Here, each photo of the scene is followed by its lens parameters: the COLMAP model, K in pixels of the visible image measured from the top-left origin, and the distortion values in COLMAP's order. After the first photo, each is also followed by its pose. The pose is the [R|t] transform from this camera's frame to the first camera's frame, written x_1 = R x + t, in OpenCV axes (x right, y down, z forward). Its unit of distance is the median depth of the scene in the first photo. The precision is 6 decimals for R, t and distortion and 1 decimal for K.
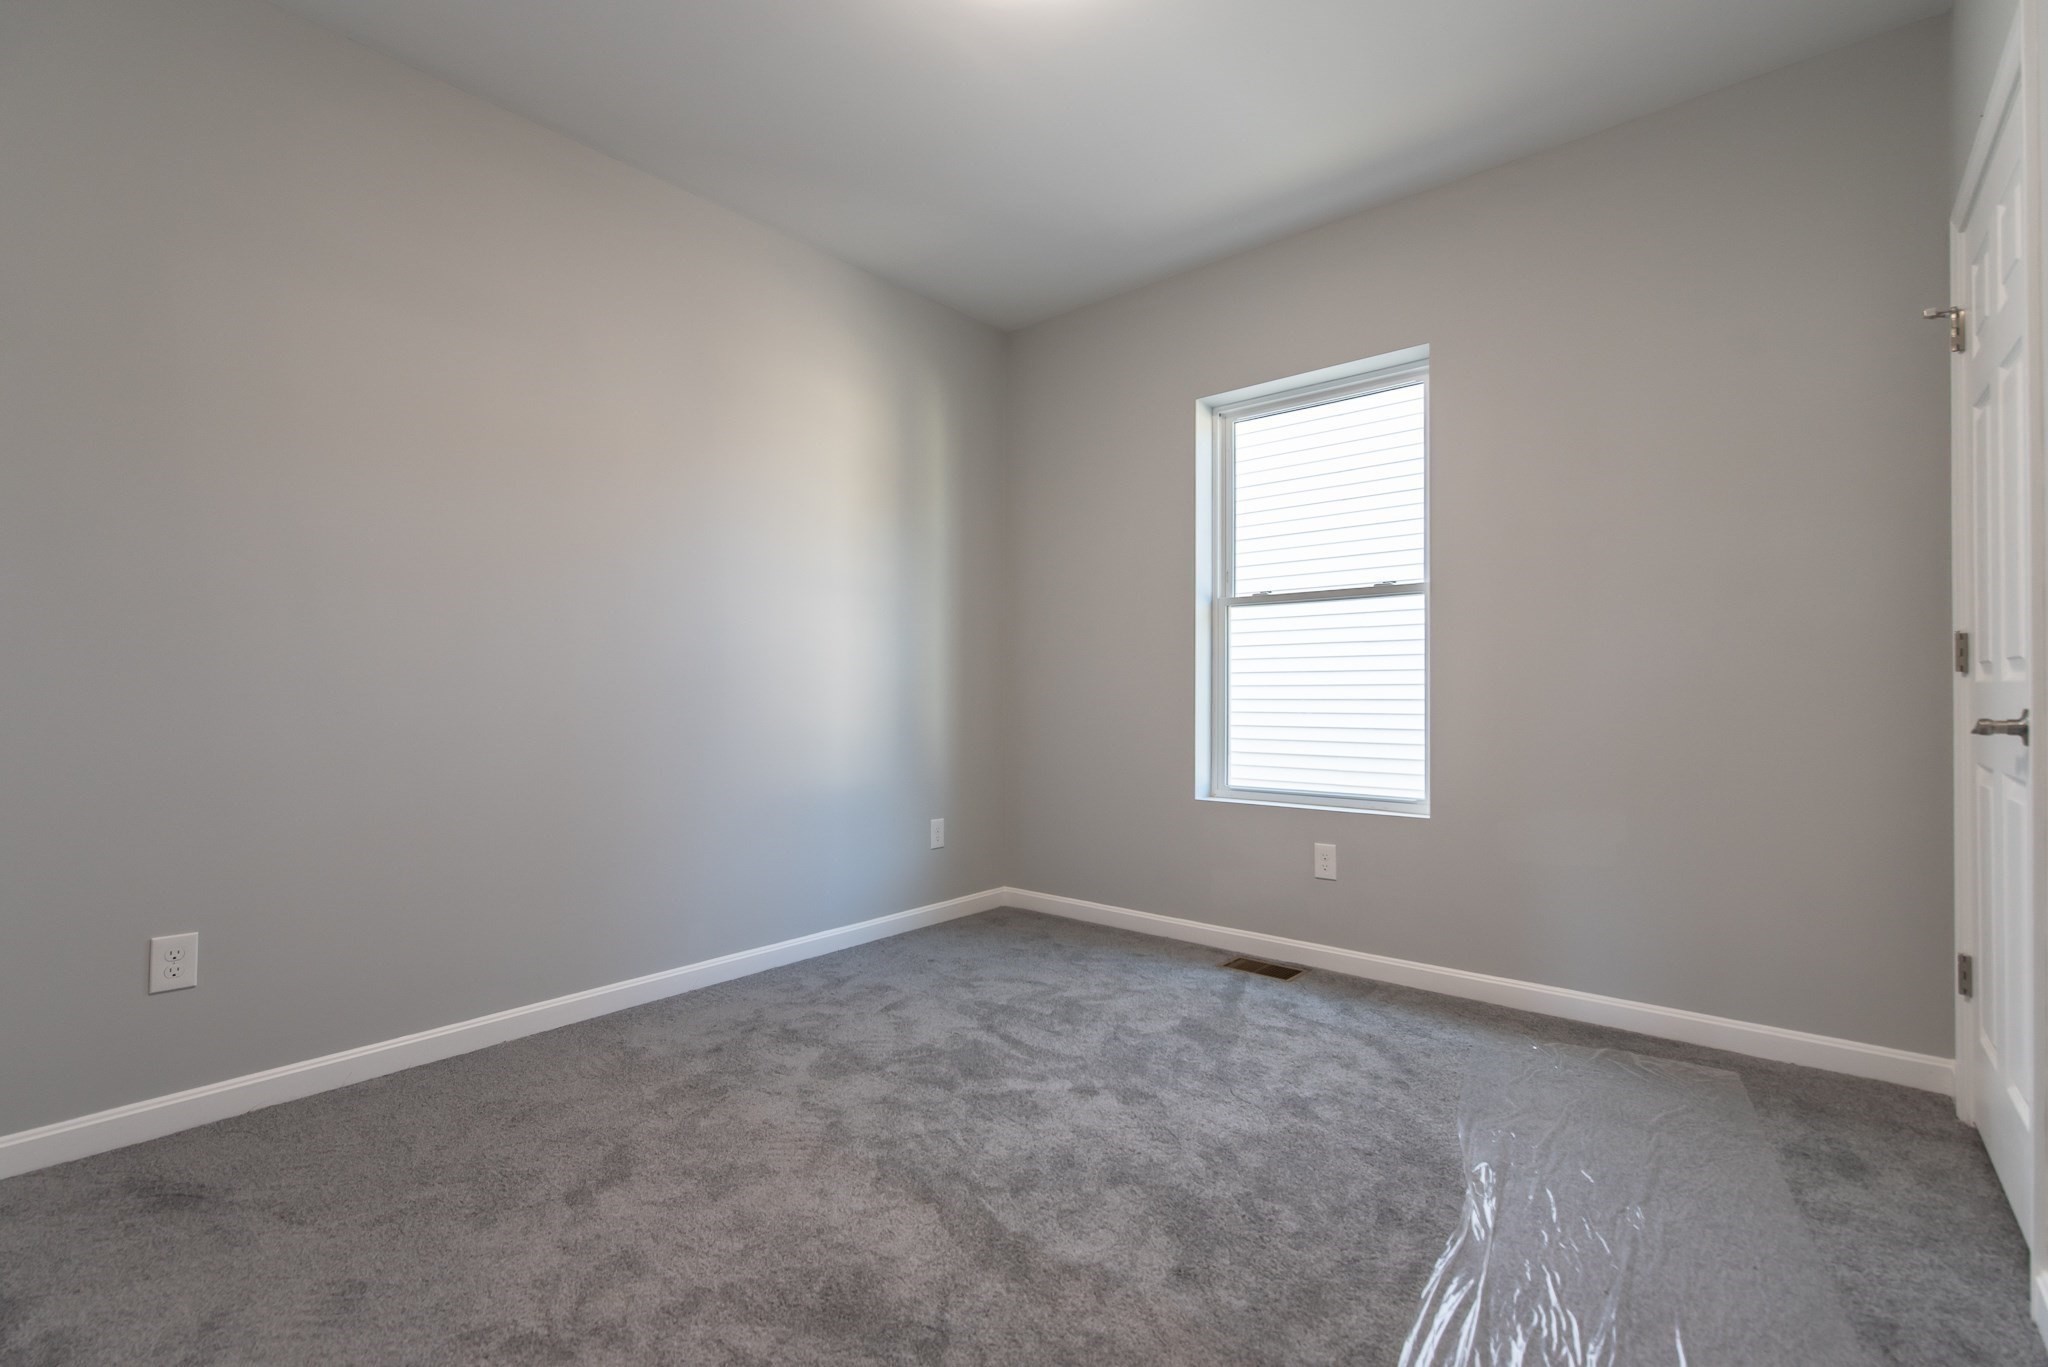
lens RADIAL K [[882.9, 0, 1011.7], [0, 882.9, 674.1], [0, 0, 1]] dist [-0.007568, -0.000191]
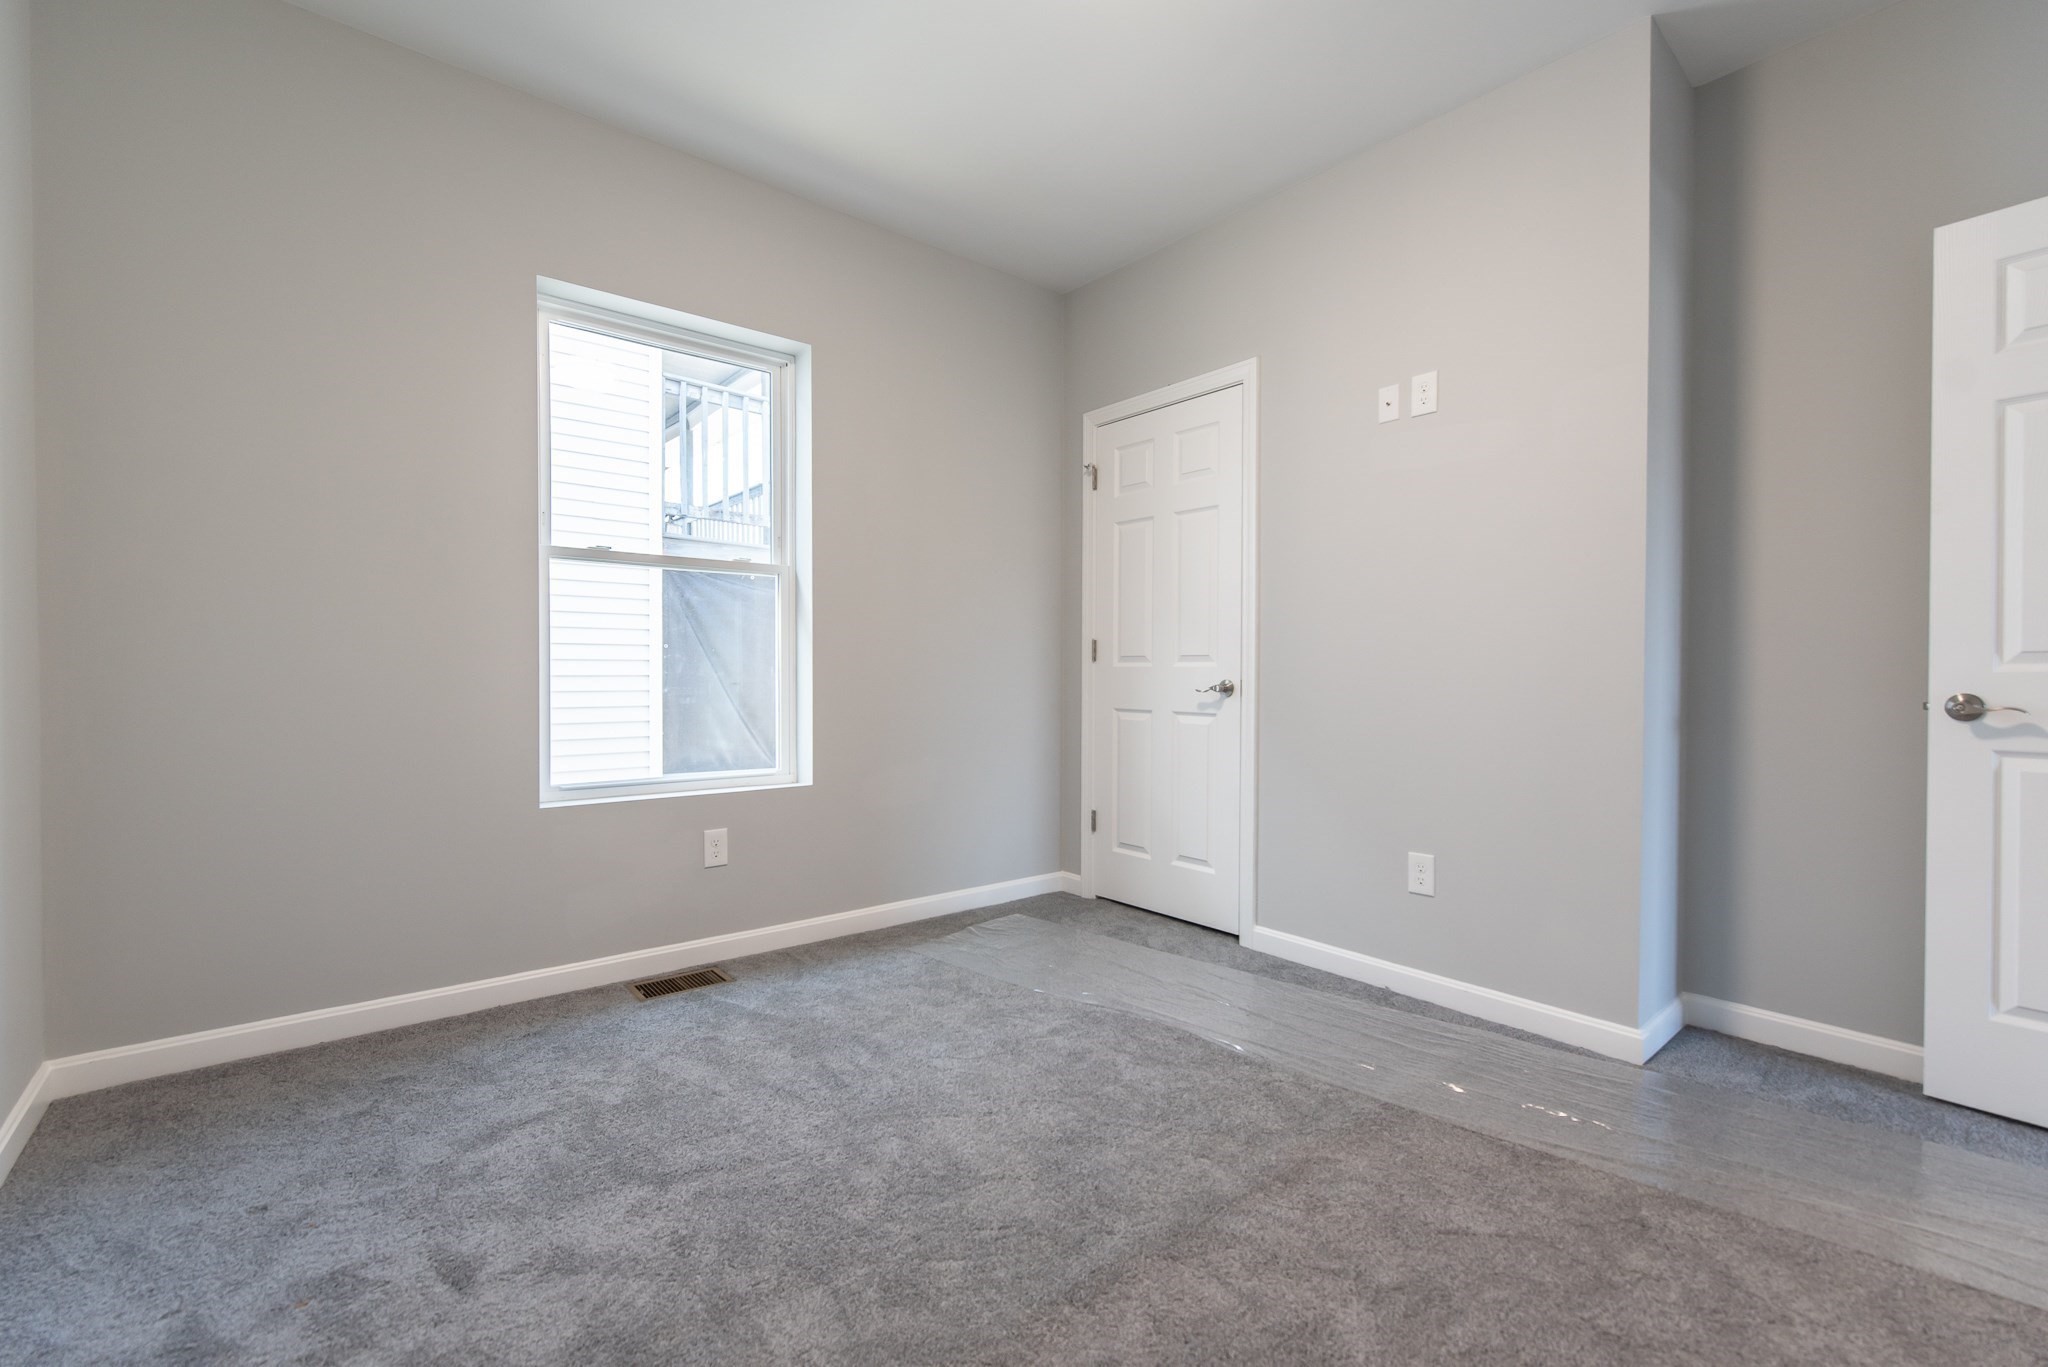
lens RADIAL K [[882.9, 0, 1008.0], [0, 882.9, 684.8], [0, 0, 1]] dist [-0.007568, -0.000191]
pose [[0.178173, -0.013027, 0.983913, -0.535631], [-0.028106, 0.999437, 0.018322, 0.013059], [-0.983598, -0.030918, 0.177706, 0.556030]]
